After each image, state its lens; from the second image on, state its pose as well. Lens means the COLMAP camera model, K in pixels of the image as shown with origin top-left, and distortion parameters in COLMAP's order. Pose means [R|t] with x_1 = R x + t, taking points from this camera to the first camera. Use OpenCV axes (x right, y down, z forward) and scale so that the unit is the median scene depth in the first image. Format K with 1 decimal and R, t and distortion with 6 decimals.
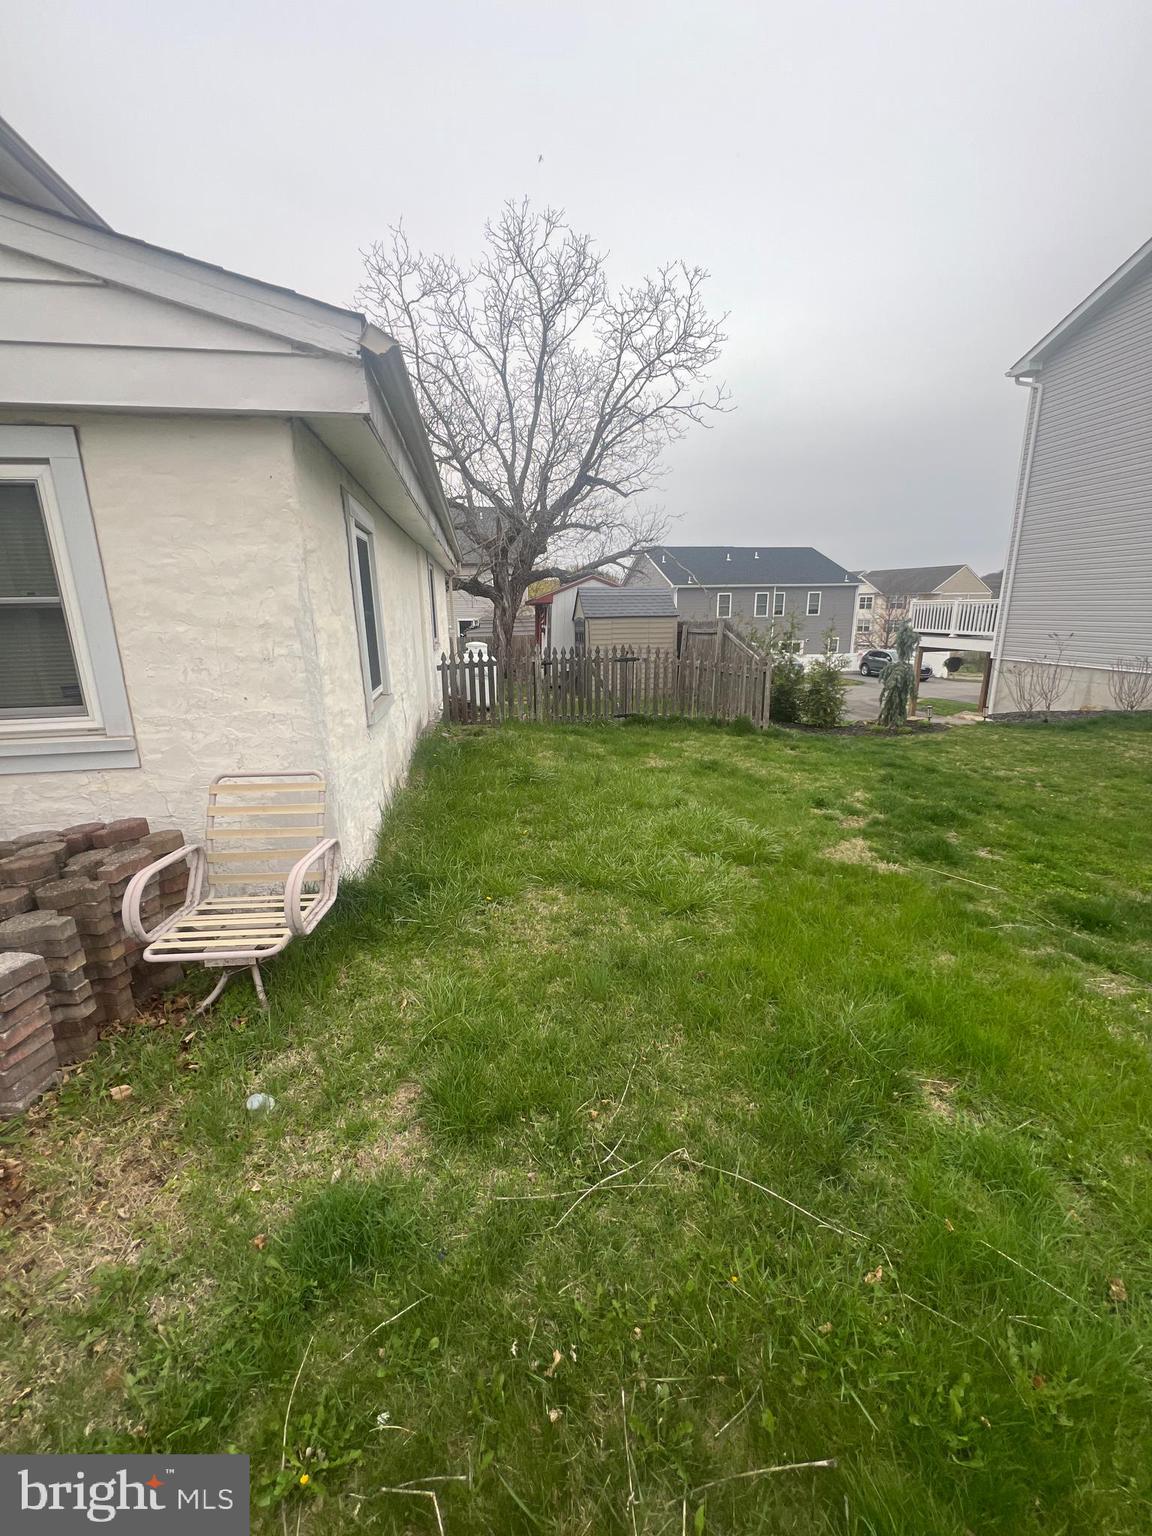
lens RADIAL K [[617.6, 0, 565.7], [0, 617.6, 770.6], [0, 0, 1]] dist [0.000053, 0.000007]
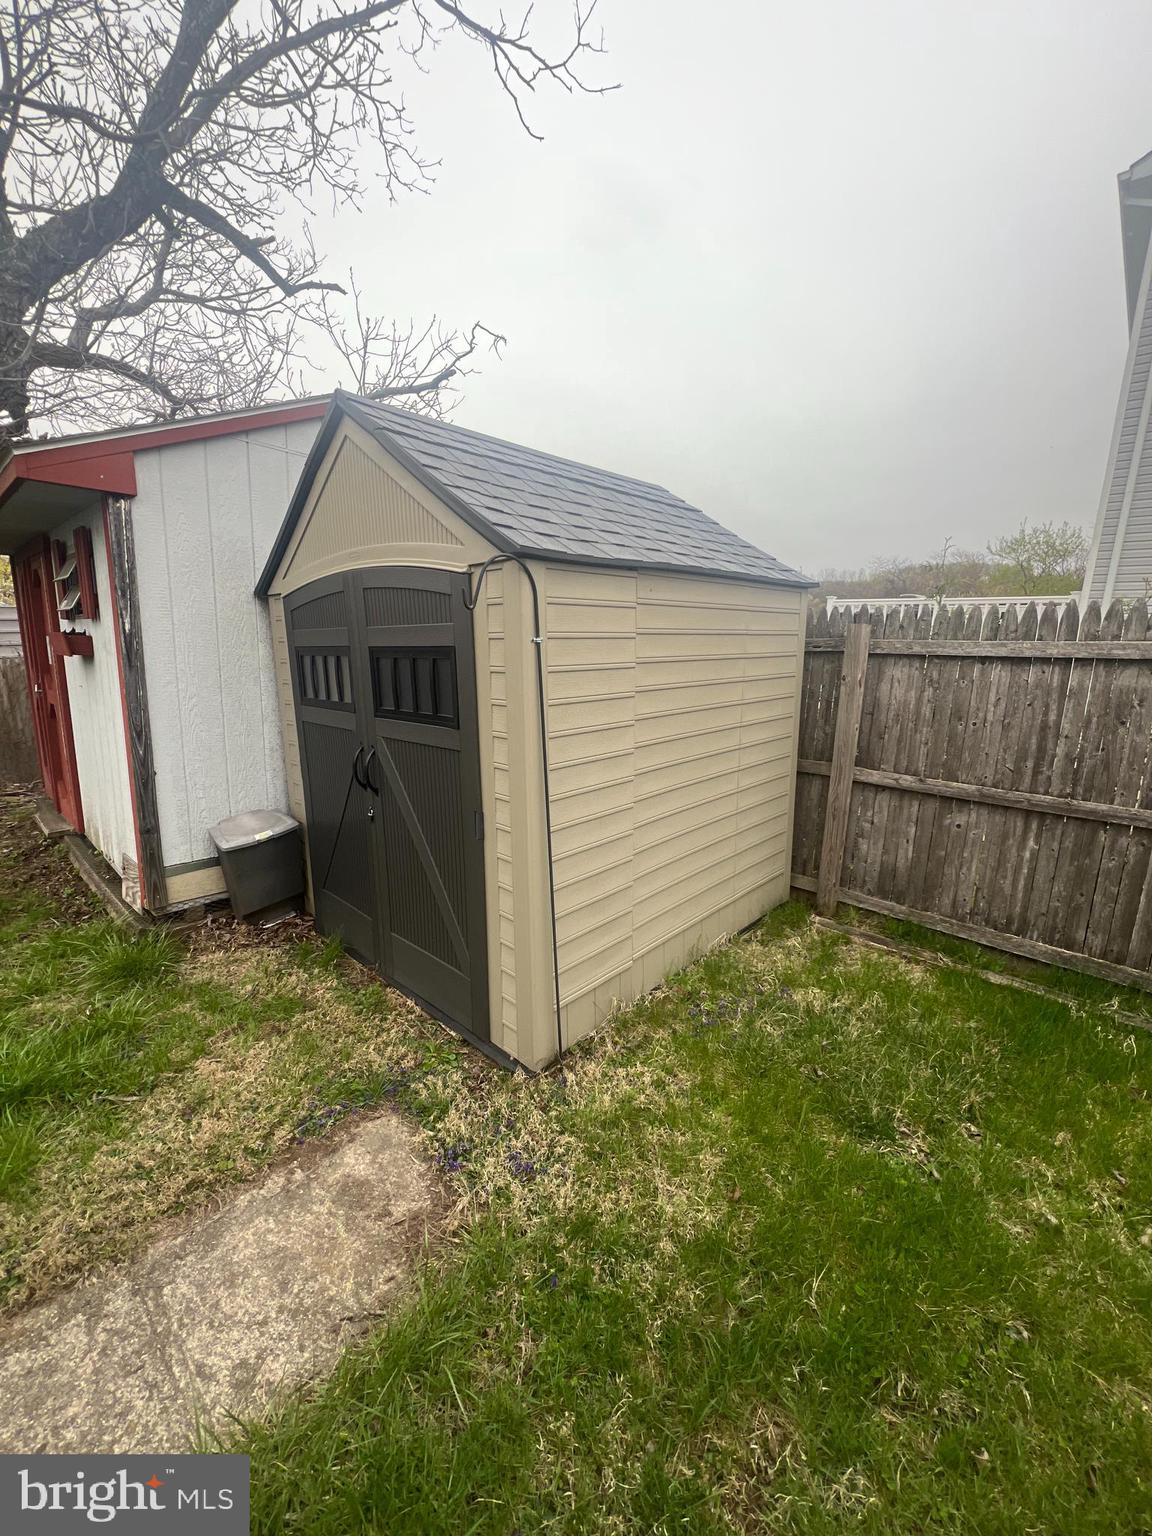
lens RADIAL K [[614.9, 0, 574.3], [0, 614.9, 765.8], [0, 0, 1]] dist [0.000981, 0.000156]
pose [[0.776877, -0.121549, 0.617809, -0.034637], [0.138220, 0.990179, 0.021003, -0.144256], [-0.614295, 0.069077, 0.786047, 0.633429]]
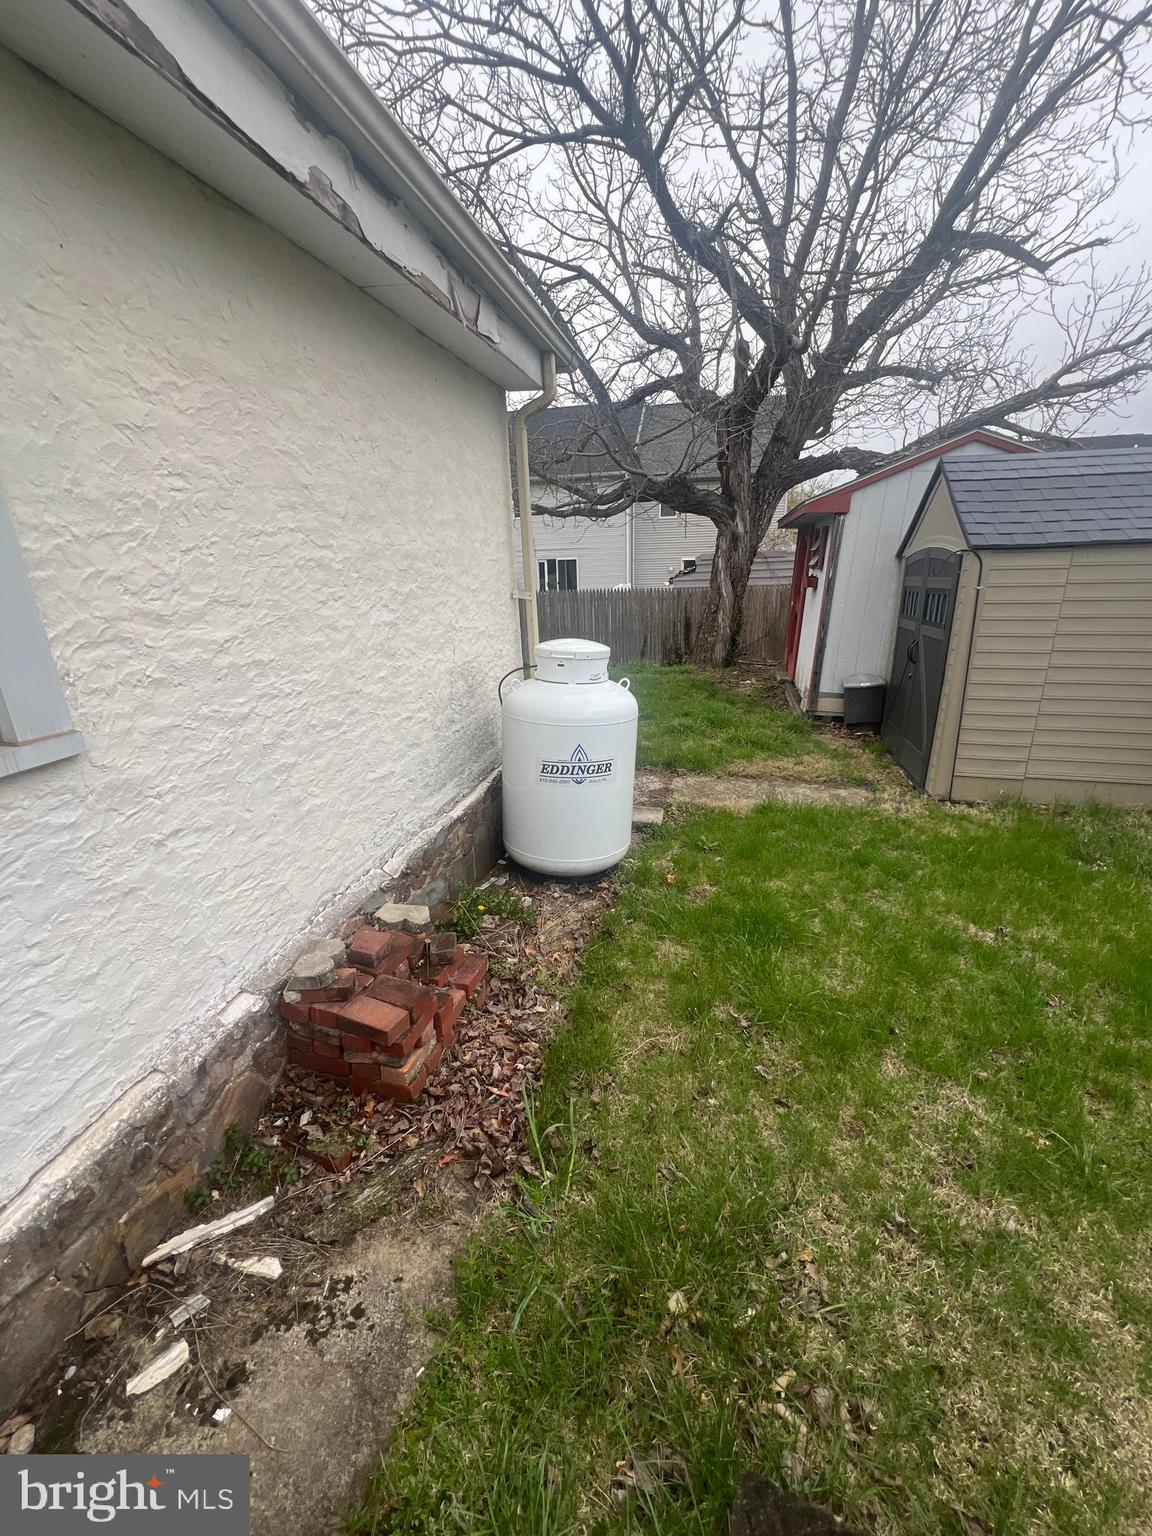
lens RADIAL K [[614.9, 0, 574.3], [0, 614.9, 765.8], [0, 0, 1]] dist [0.000981, 0.000156]
pose [[0.930984, 0.105888, -0.349365, -0.024178], [-0.075432, 0.992154, 0.099698, -0.111385], [0.357181, -0.066464, 0.931668, 0.454963]]
